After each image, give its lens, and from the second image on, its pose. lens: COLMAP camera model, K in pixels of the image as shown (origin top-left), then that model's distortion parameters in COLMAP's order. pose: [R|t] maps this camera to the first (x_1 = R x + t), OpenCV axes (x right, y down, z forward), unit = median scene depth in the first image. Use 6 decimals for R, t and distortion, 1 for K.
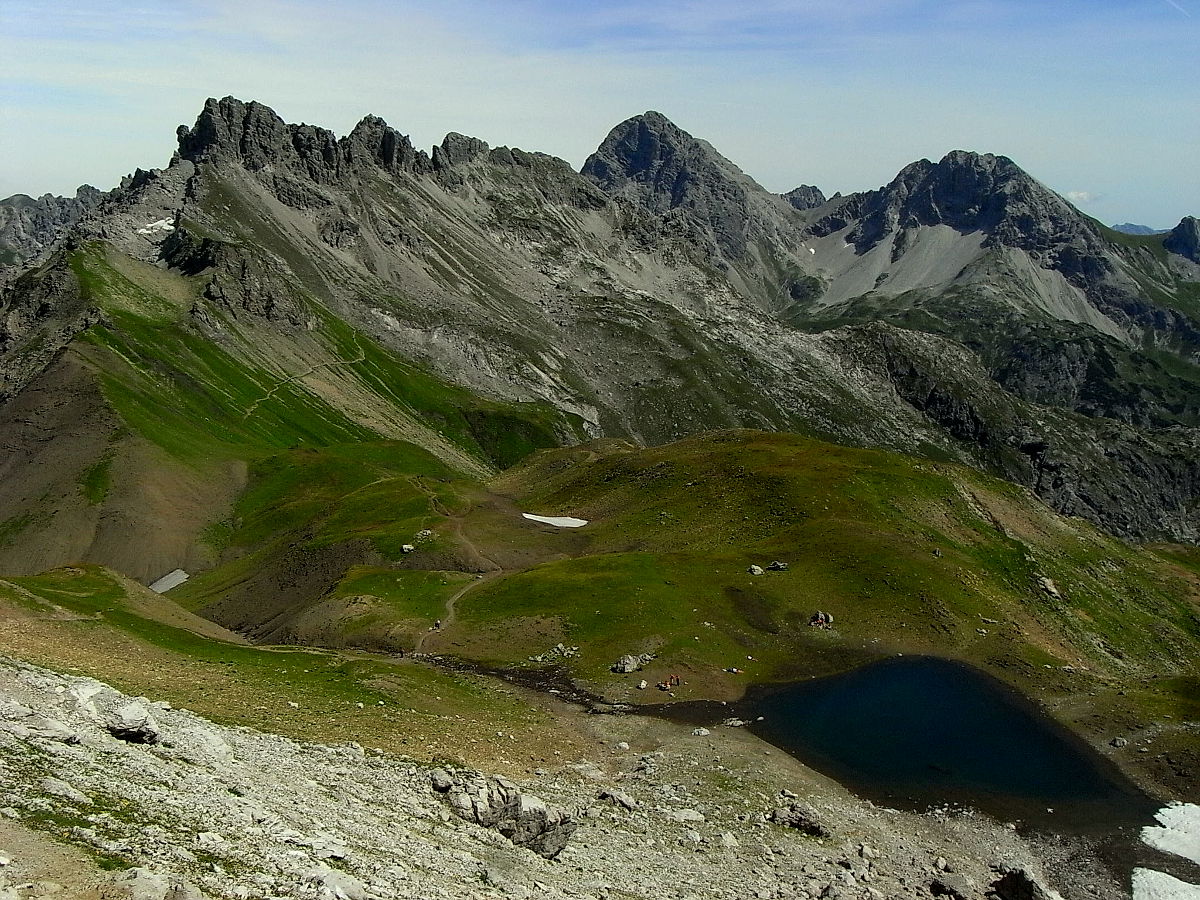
lens RADIAL K [[1238.1, 0, 627.4], [0, 1238.1, 460.9], [0, 0, 1]] dist [-0.099166, 0.159729]
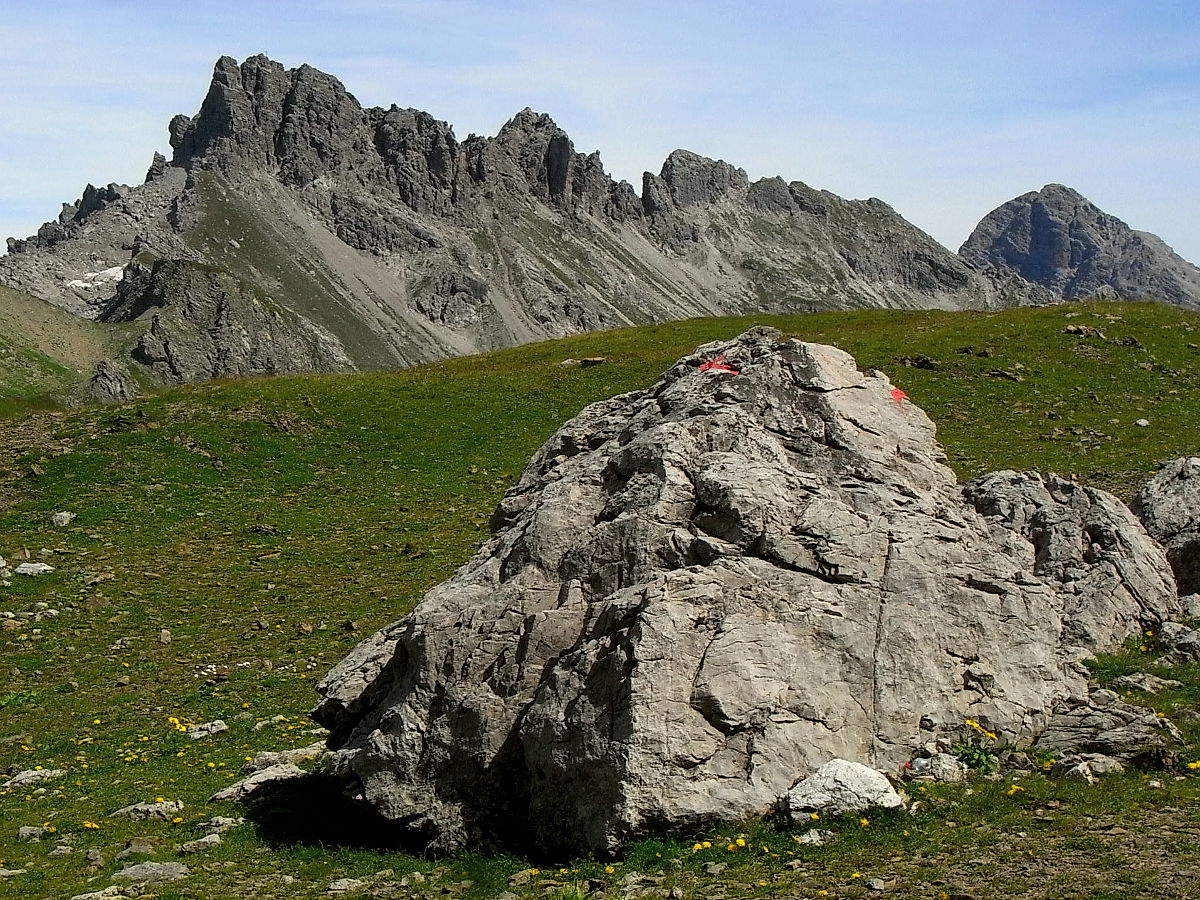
lens RADIAL K [[2101.1, 0, 625.1], [0, 2101.1, 450.1], [0, 0, 1]] dist [0.077473, 0.093119]
pose [[0.983558, -0.003619, -0.180558, 0.001150], [-0.027397, 0.985237, -0.168988, 0.026615], [0.178504, 0.171156, 0.968938, 0.148053]]
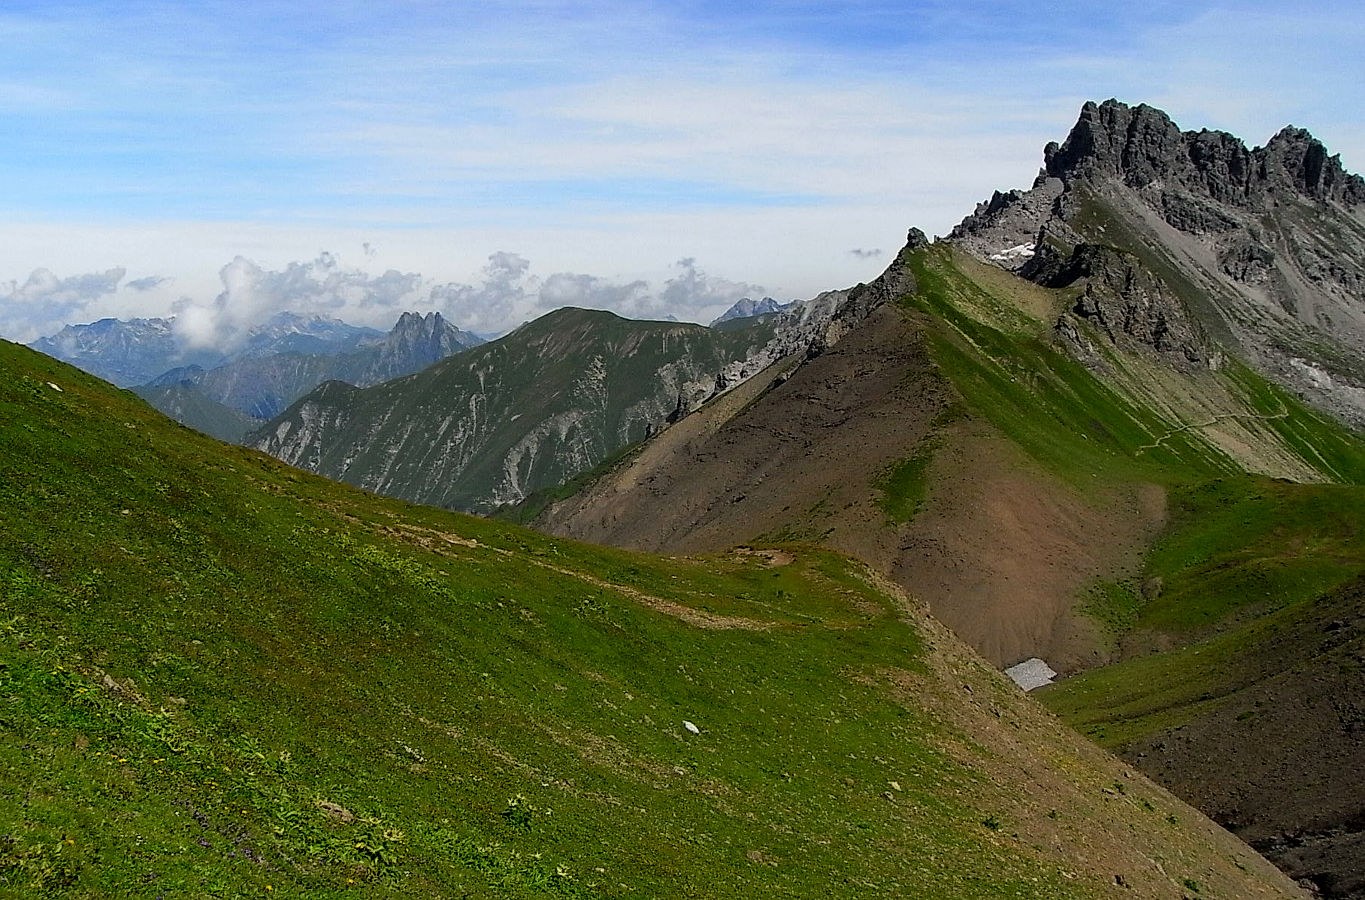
lens RADIAL K [[1343.8, 0, 681.0], [0, 1343.8, 493.6], [0, 0, 1]] dist [-0.137384, 0.185299]
pose [[0.827361, 0.067147, -0.557642, -0.059497], [-0.104260, 0.993934, -0.035007, 0.017553], [0.551909, 0.087103, 0.829343, 0.146538]]
